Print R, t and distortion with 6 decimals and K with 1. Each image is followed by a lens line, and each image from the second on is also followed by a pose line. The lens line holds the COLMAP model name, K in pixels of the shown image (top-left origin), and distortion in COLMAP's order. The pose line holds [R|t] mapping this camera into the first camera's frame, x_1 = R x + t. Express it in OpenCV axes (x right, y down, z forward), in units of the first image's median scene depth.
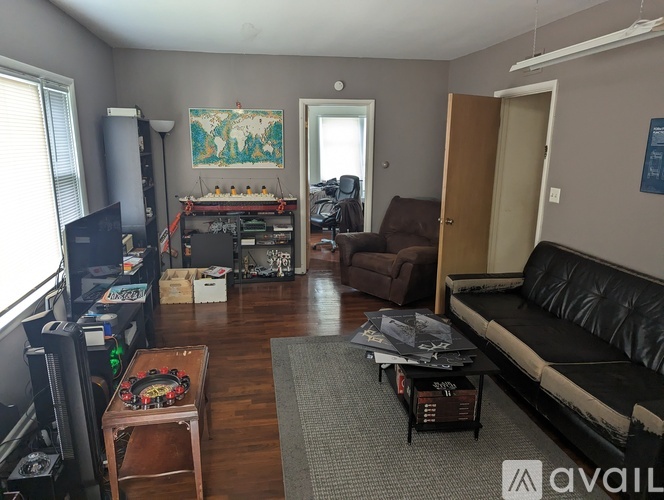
lens RADIAL K [[464.9, 0, 330.6], [0, 464.9, 251.5], [0, 0, 1]] dist [0.001256, 0.000528]
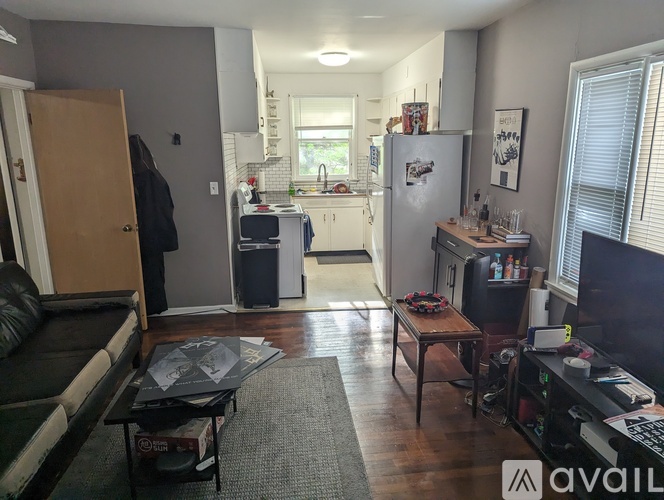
lens RADIAL K [[464.9, 0, 332.1], [0, 464.9, 249.4], [0, 0, 1]] dist [0.001256, 0.000528]
pose [[-0.997933, -0.013262, 0.062872, -0.117701], [0.016171, 0.895138, 0.445495, -0.401799], [-0.062187, 0.445591, -0.893074, 1.698603]]
